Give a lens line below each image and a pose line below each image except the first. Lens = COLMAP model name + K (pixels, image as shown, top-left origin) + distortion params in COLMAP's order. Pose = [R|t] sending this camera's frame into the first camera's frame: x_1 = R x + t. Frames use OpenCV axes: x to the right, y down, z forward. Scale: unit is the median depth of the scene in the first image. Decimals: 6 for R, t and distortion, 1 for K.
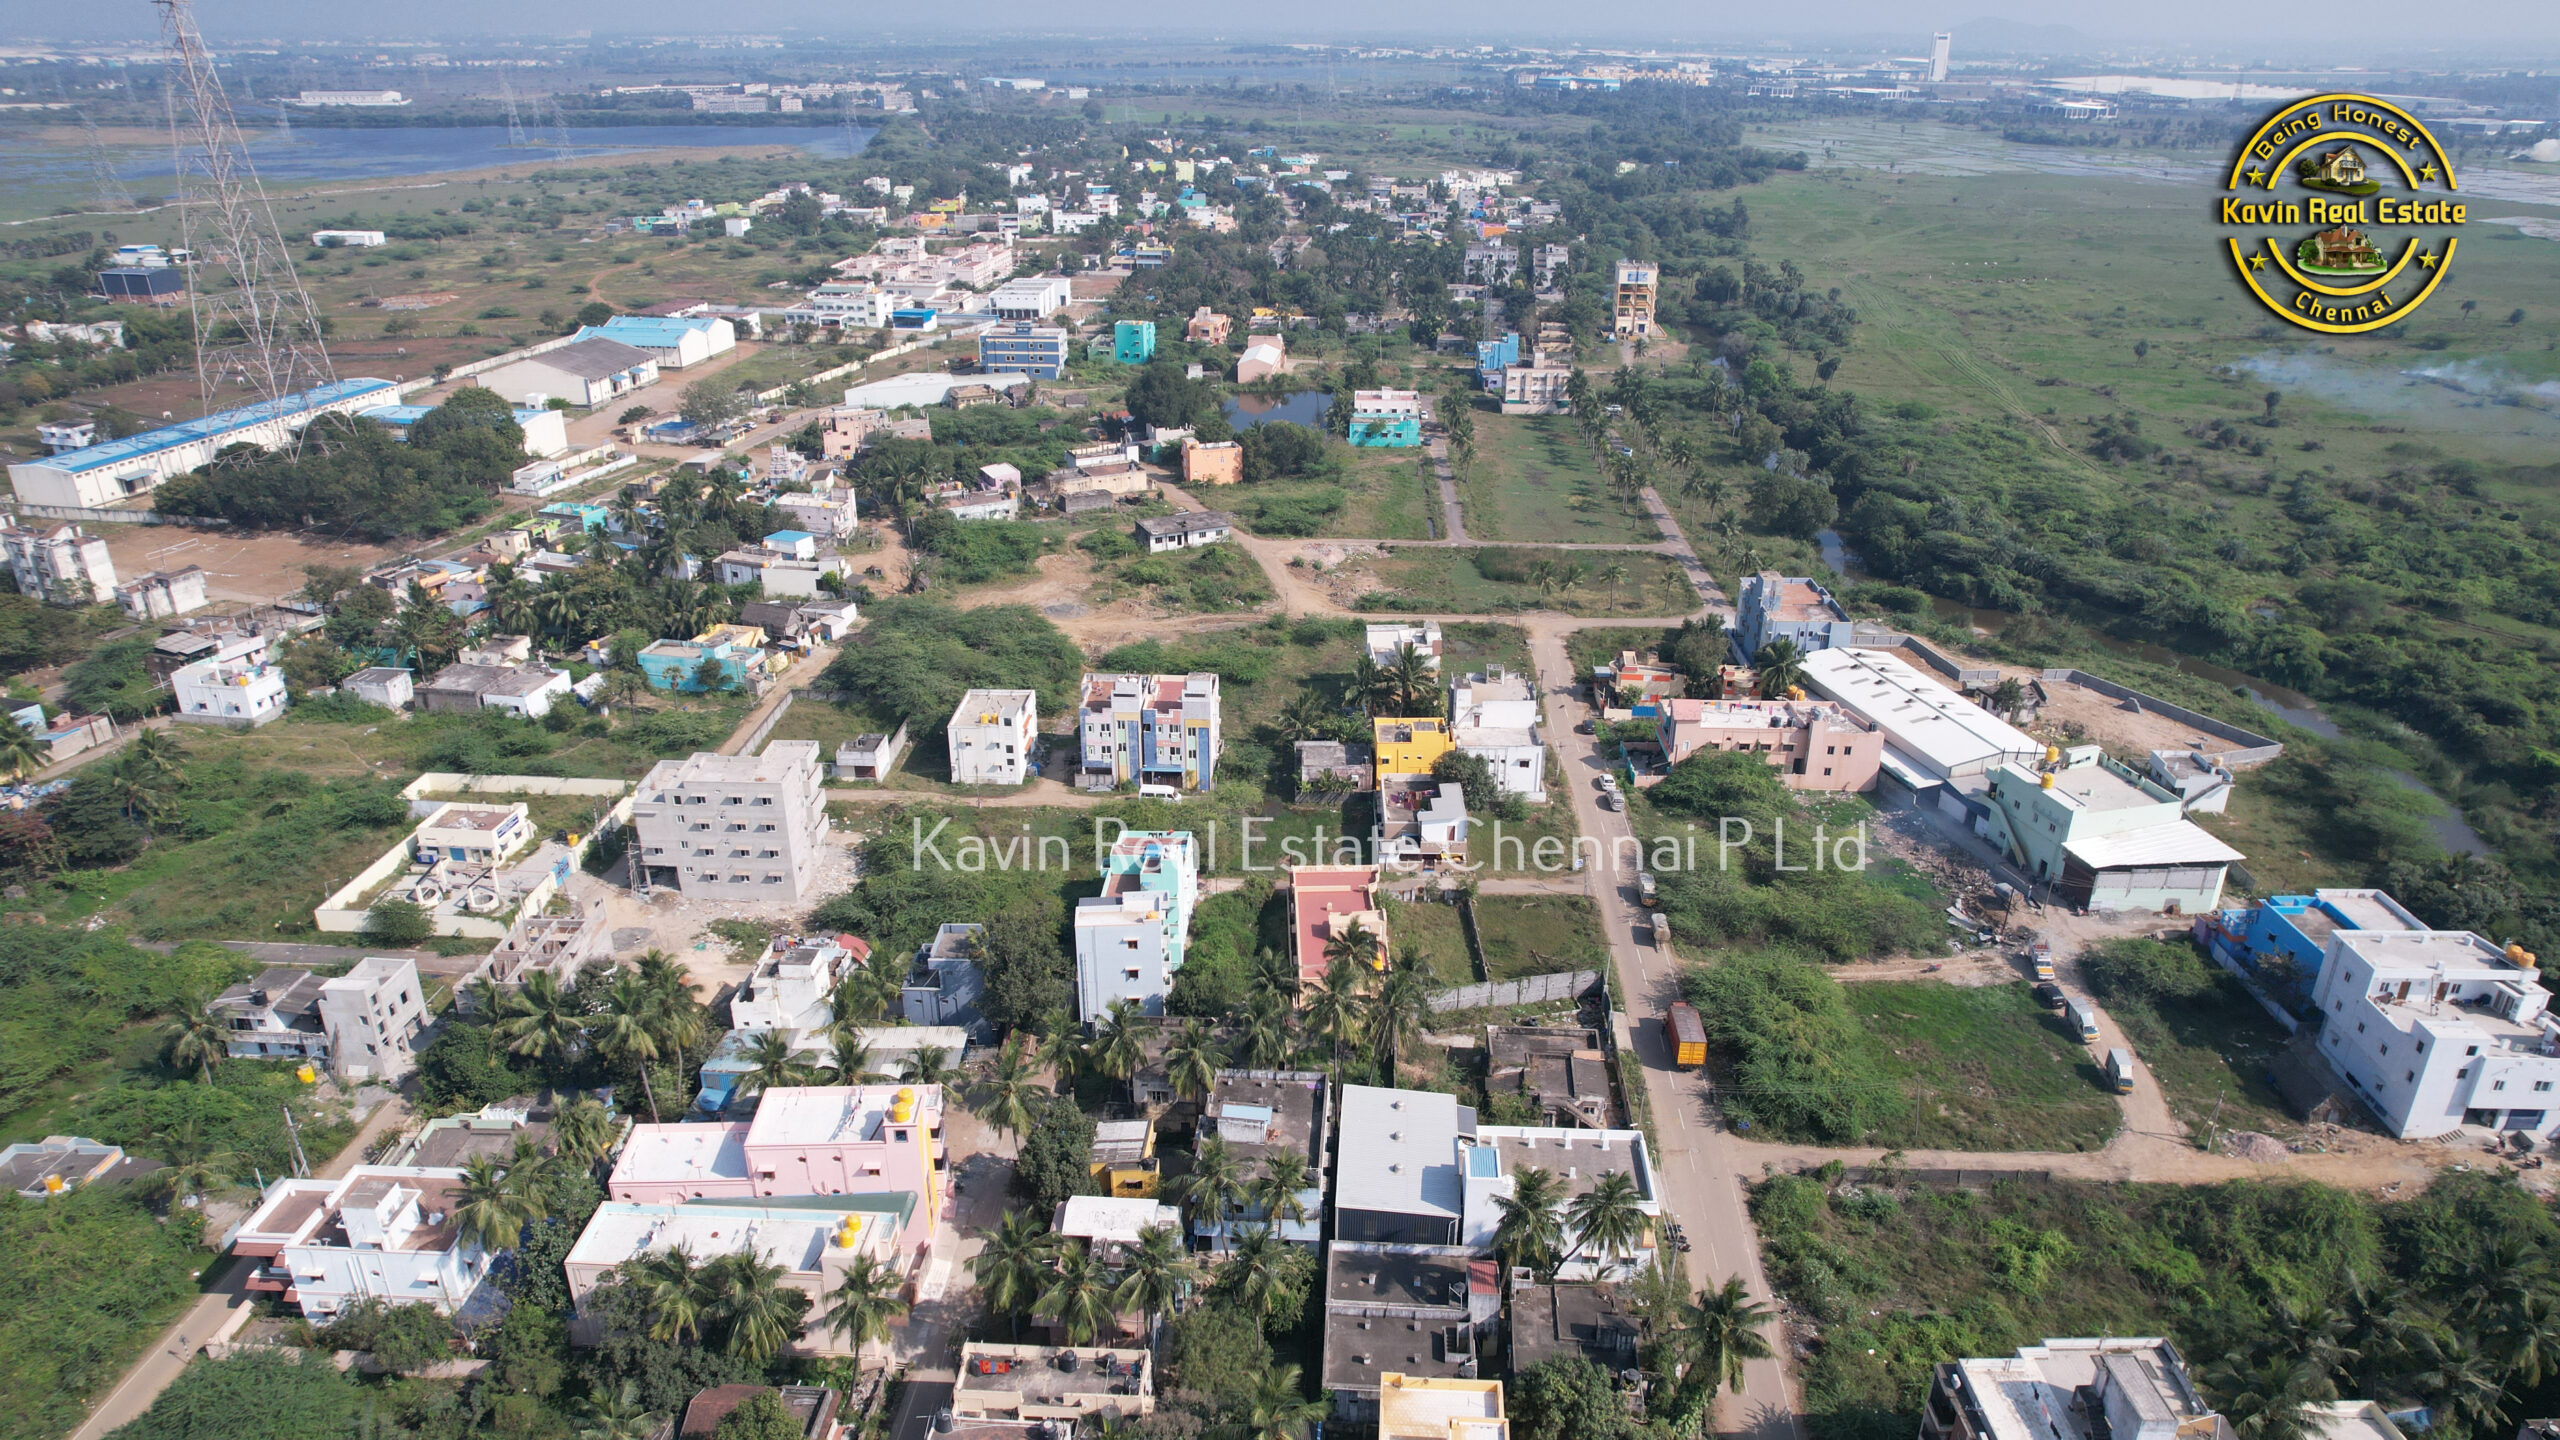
lens RADIAL K [[1628.9, 0, 1290.7], [0, 1628.9, 722.2], [0, 0, 1]] dist [-0.080619, 0.068880]
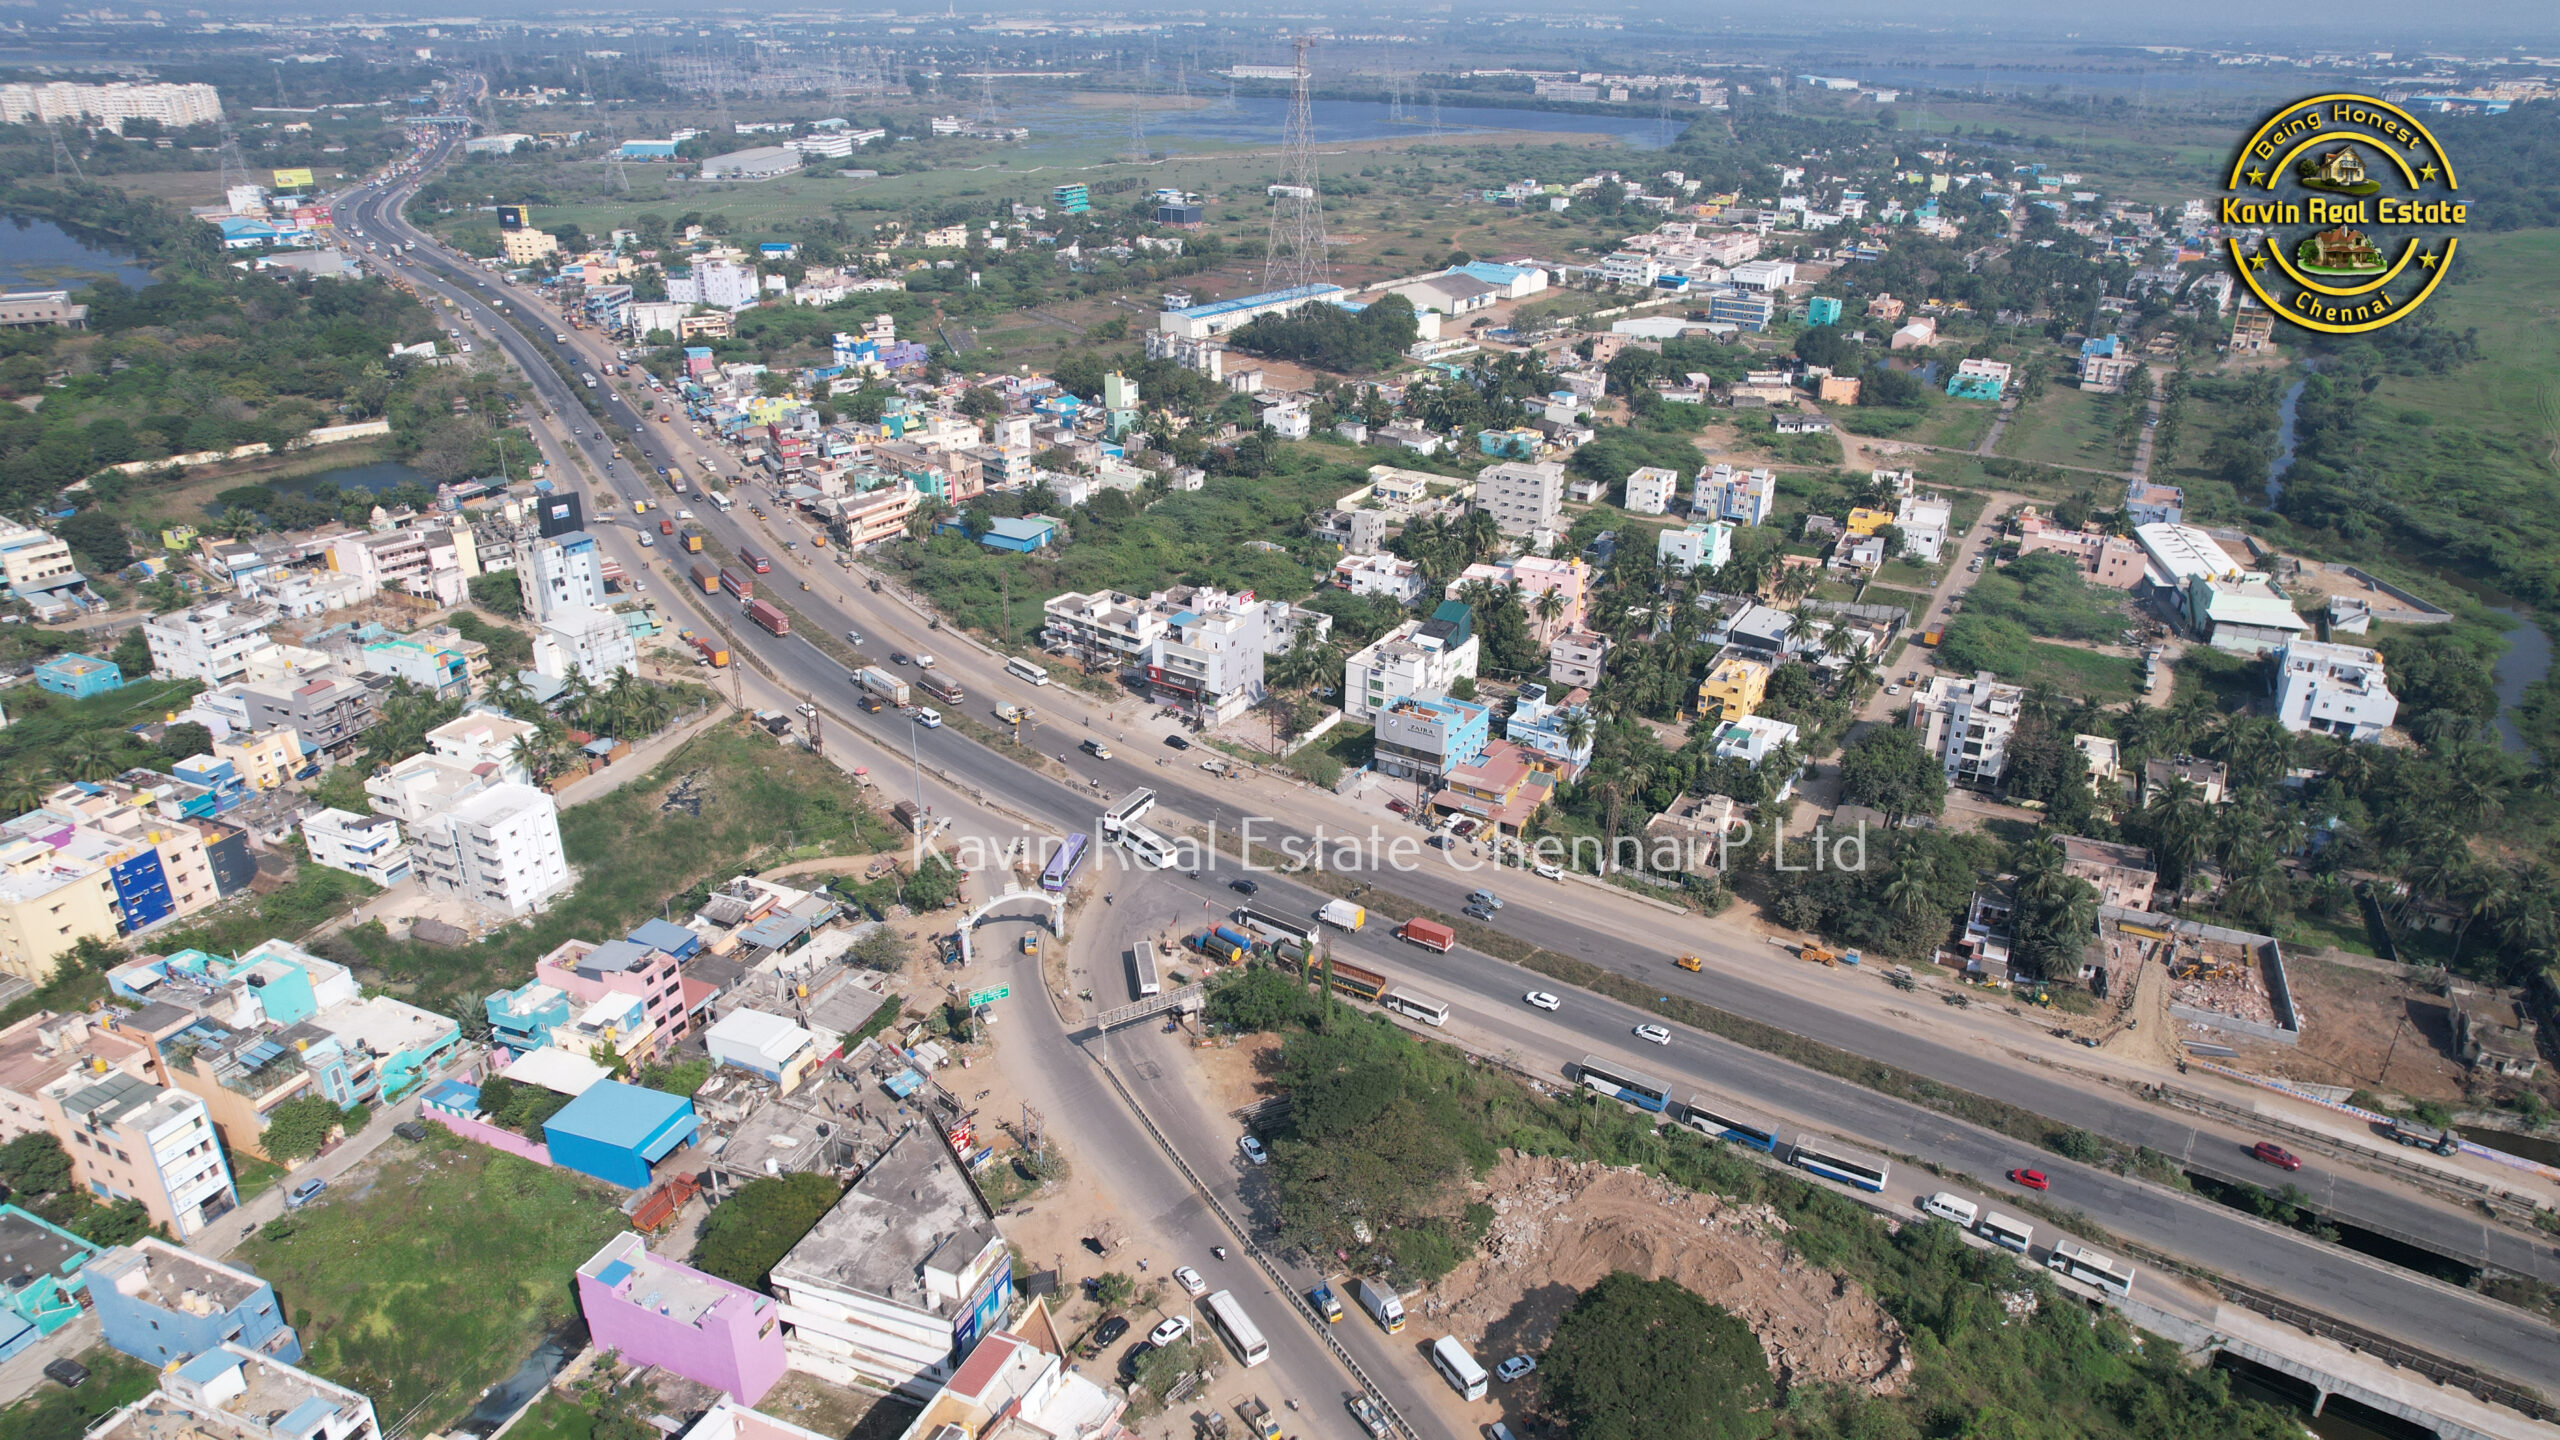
lens RADIAL K [[1628.9, 0, 1290.7], [0, 1628.9, 722.2], [0, 0, 1]] dist [-0.080619, 0.068880]
pose [[0.890506, 0.192294, -0.412337, 0.148084], [-0.187079, 0.980892, 0.053414, 0.134494], [0.414729, 0.029574, 0.909464, -0.481252]]
